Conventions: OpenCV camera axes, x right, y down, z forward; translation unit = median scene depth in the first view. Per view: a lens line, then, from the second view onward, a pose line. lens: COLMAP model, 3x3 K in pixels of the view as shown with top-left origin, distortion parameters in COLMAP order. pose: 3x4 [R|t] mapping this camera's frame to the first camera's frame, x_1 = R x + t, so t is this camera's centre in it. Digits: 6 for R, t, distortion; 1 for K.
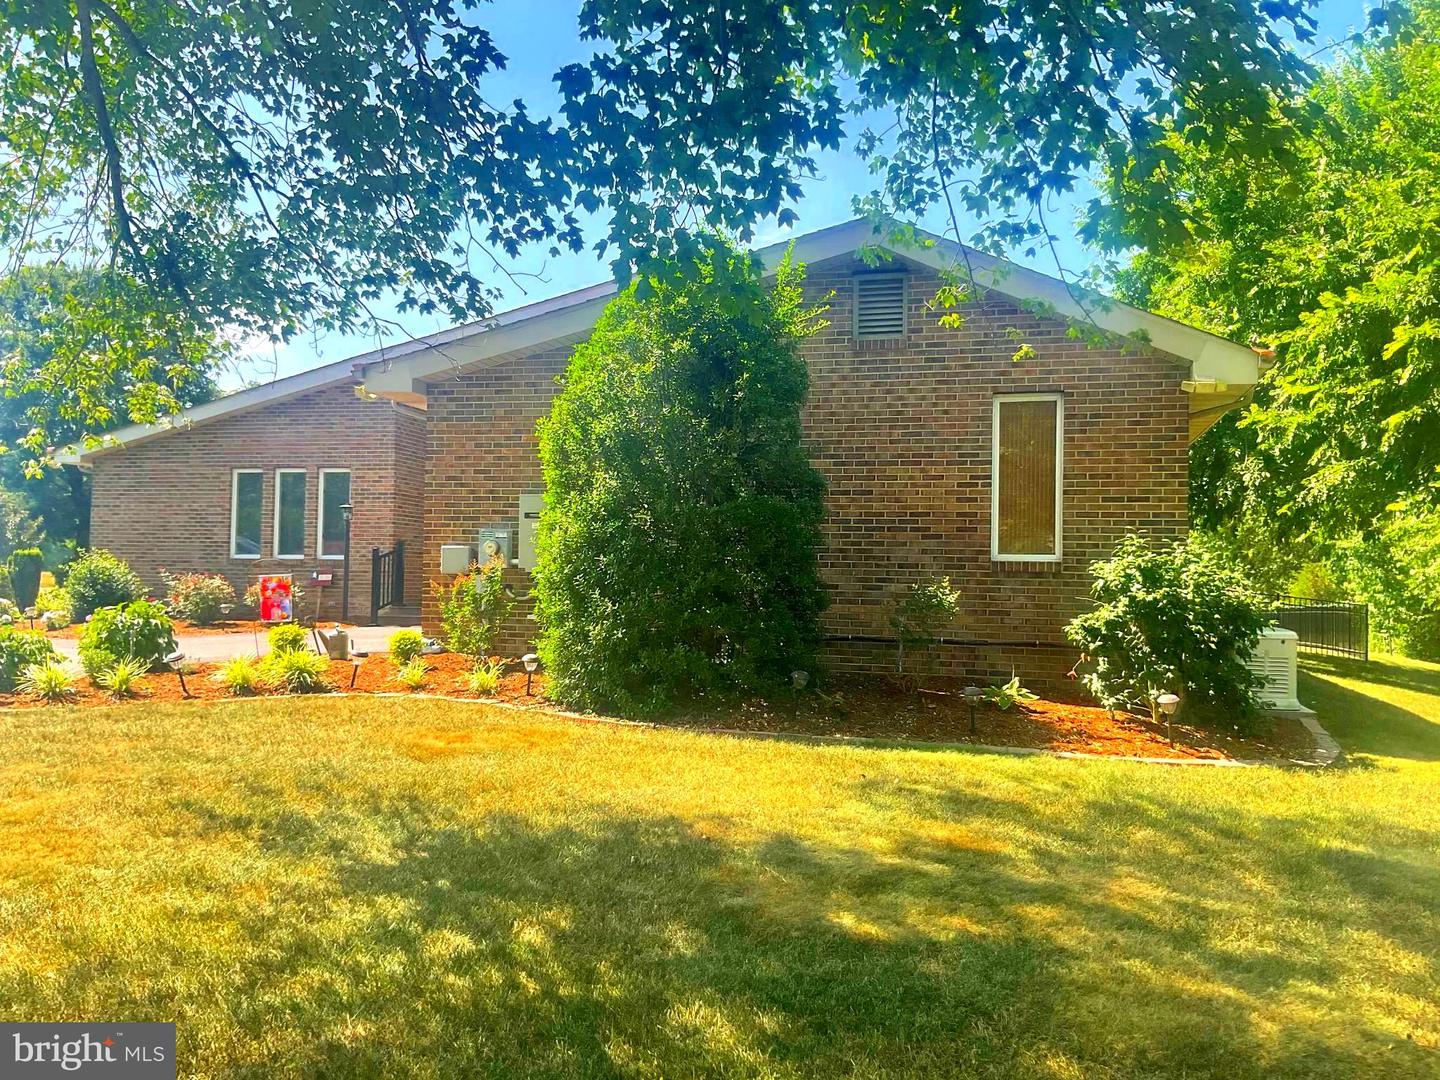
lens RADIAL K [[1231.2, 0, 722.8], [0, 1231.2, 637.8], [0, 0, 1]] dist [0.083180, -0.199121]
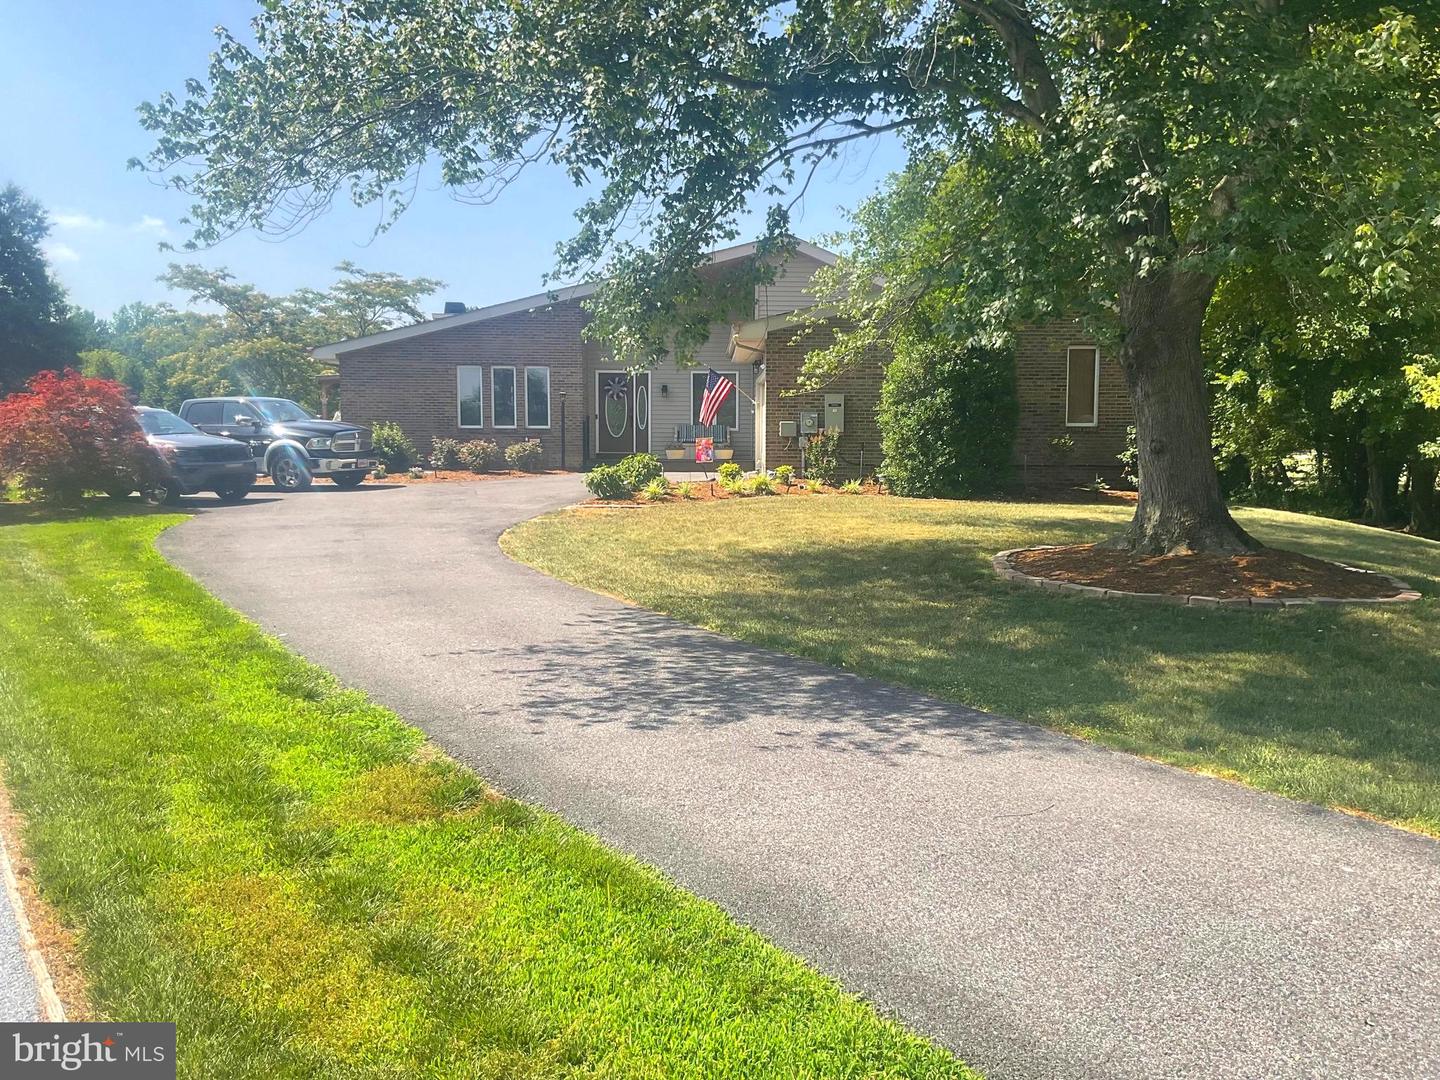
lens RADIAL K [[1210.4, 0, 725.5], [0, 1210.4, 603.1], [0, 0, 1]] dist [0.109957, -0.242278]
pose [[0.965641, -0.045875, 0.255798, -0.625492], [0.024038, 0.995844, 0.087850, 0.028734], [-0.258764, -0.078683, 0.962730, -0.614771]]
